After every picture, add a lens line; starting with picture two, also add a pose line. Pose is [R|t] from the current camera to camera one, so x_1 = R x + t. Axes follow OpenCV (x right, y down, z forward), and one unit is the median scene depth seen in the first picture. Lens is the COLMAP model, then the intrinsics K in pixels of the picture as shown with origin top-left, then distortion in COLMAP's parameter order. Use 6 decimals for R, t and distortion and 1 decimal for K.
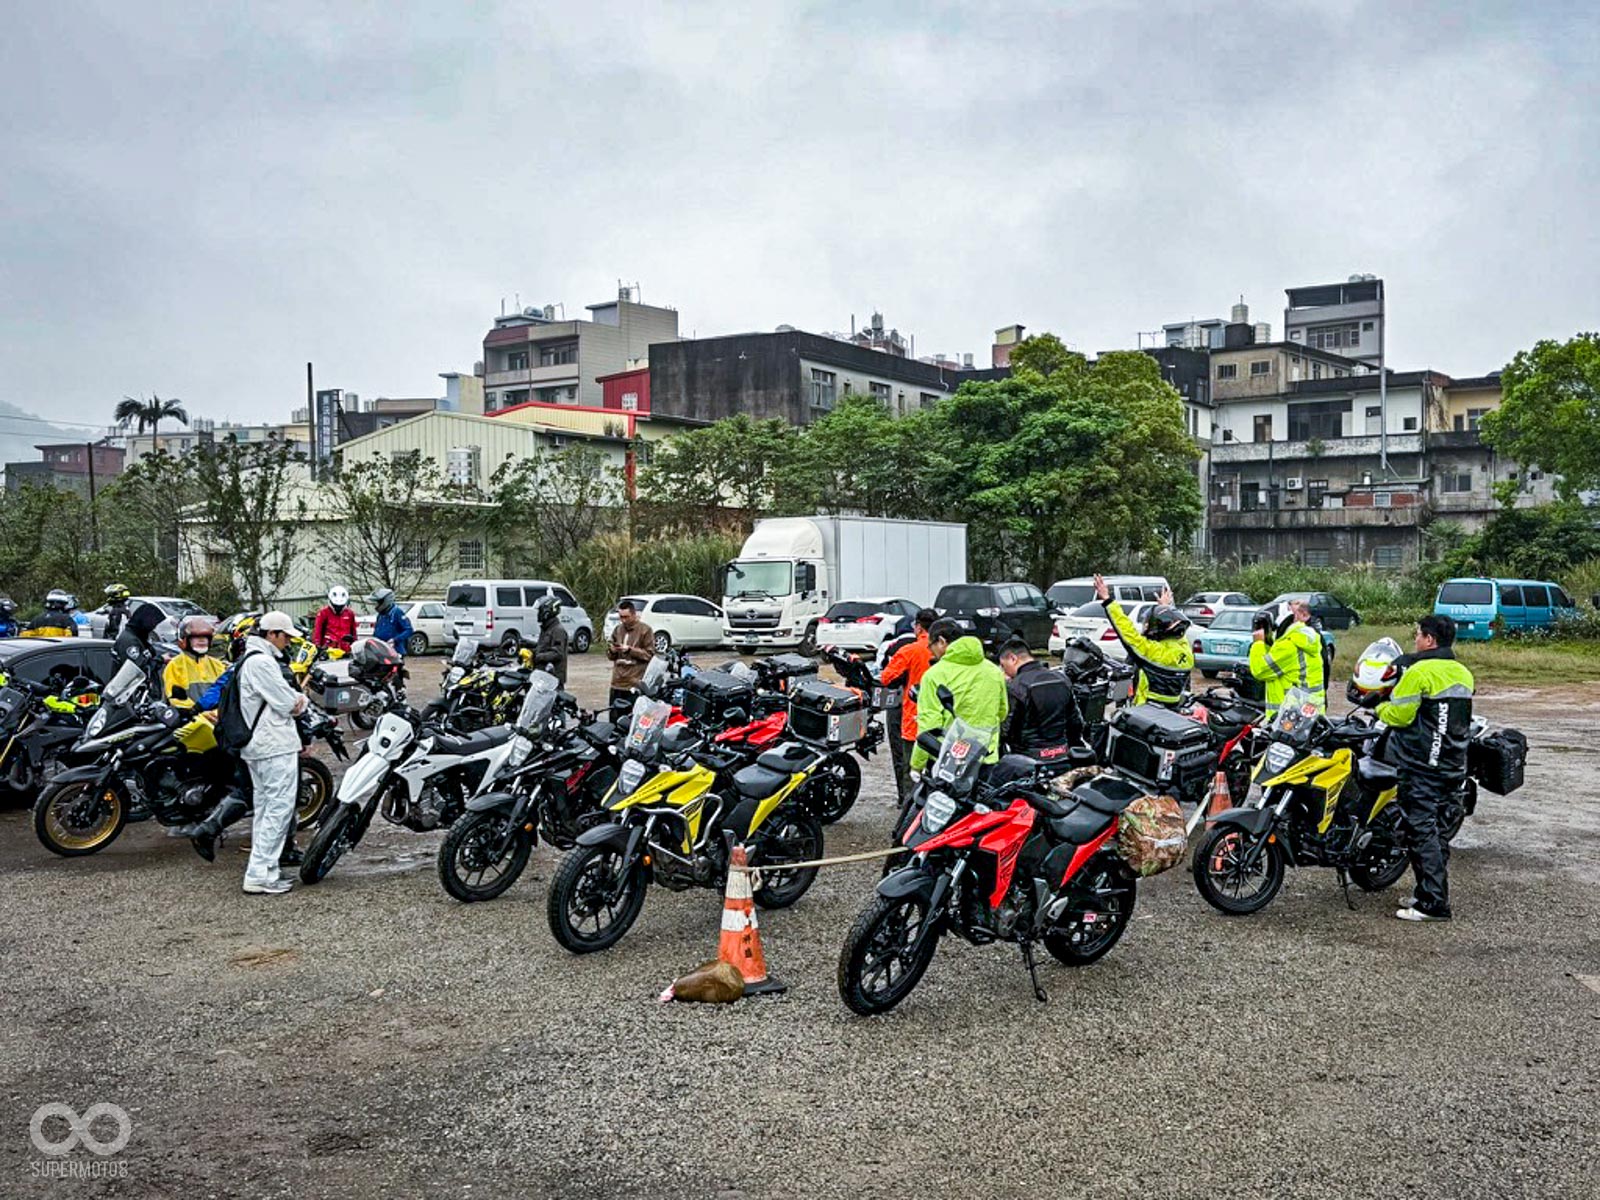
lens RADIAL K [[1606.9, 0, 800.0], [0, 1606.9, 600.0], [0, 0, 1]] dist [0.016139, 0.004784]
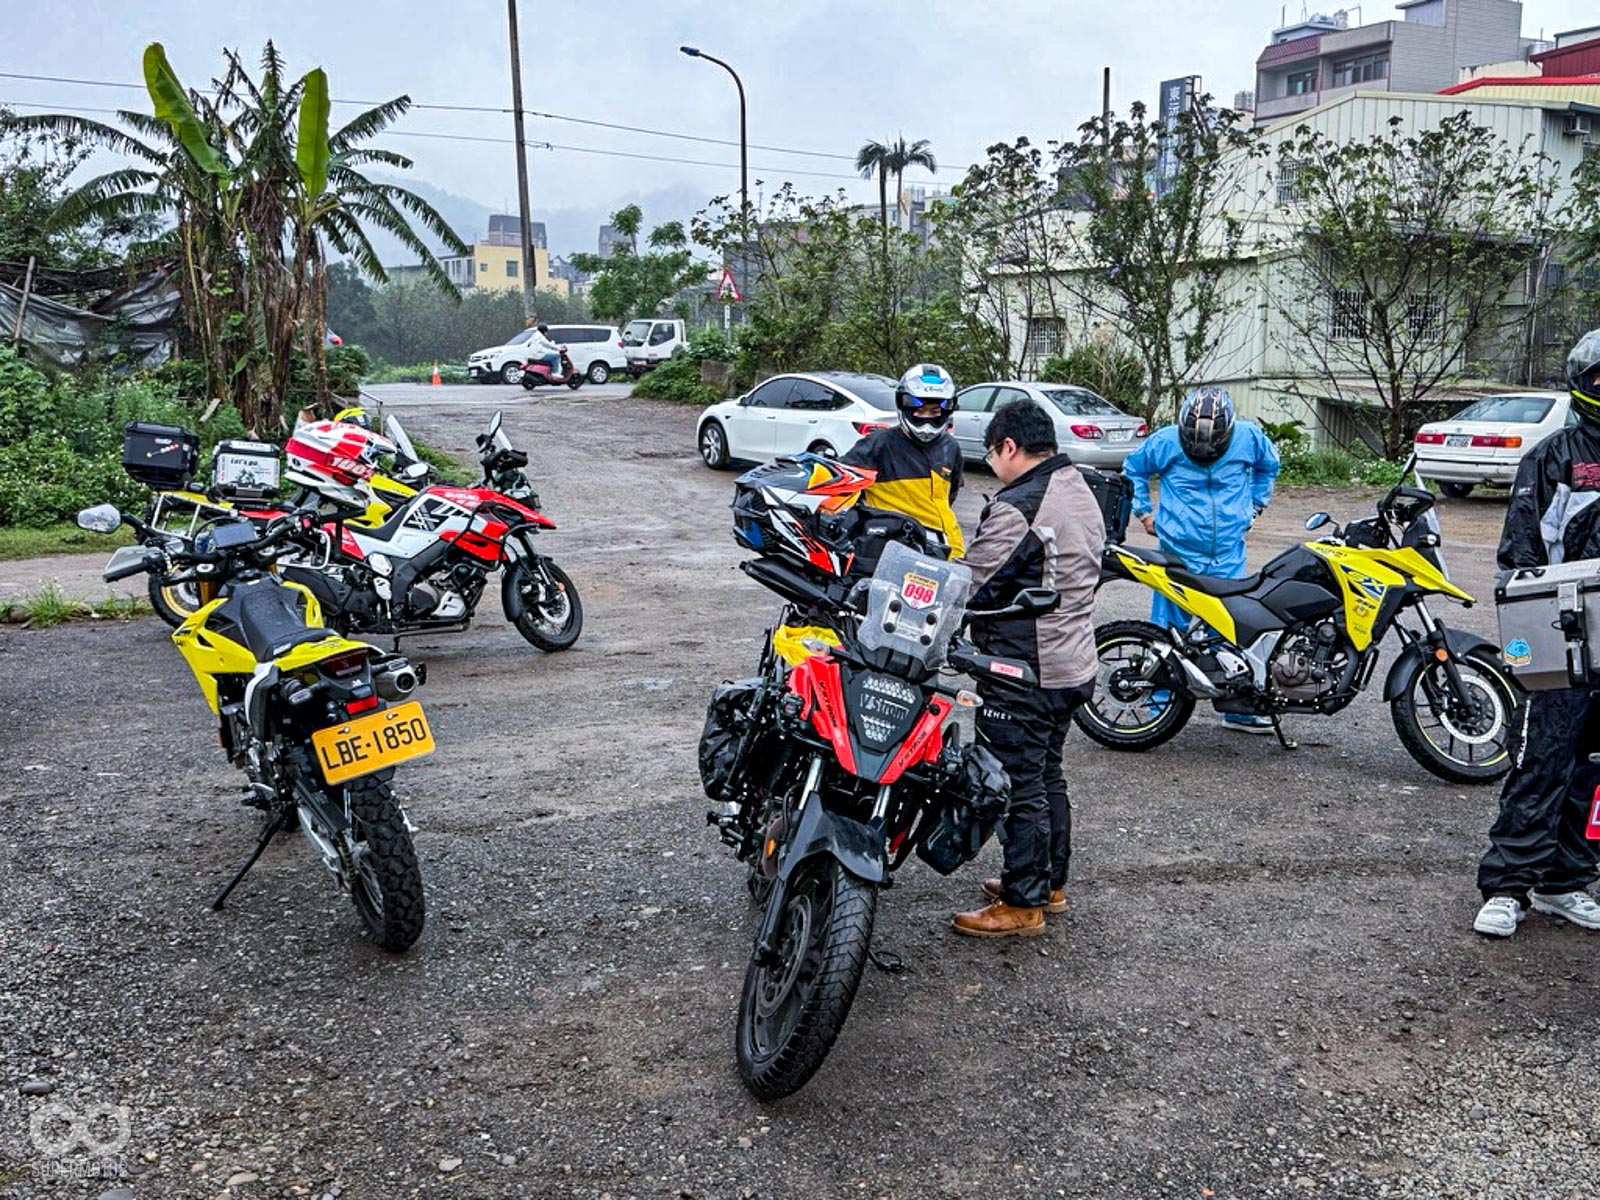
lens RADIAL K [[1606.9, 0, 800.0], [0, 1606.9, 600.0], [0, 0, 1]] dist [0.016139, 0.004784]
pose [[0.918499, 0.052361, -0.391941, -0.215481], [0.001047, 0.990869, 0.134827, -0.002776], [0.395422, -0.124248, 0.910057, 0.376635]]
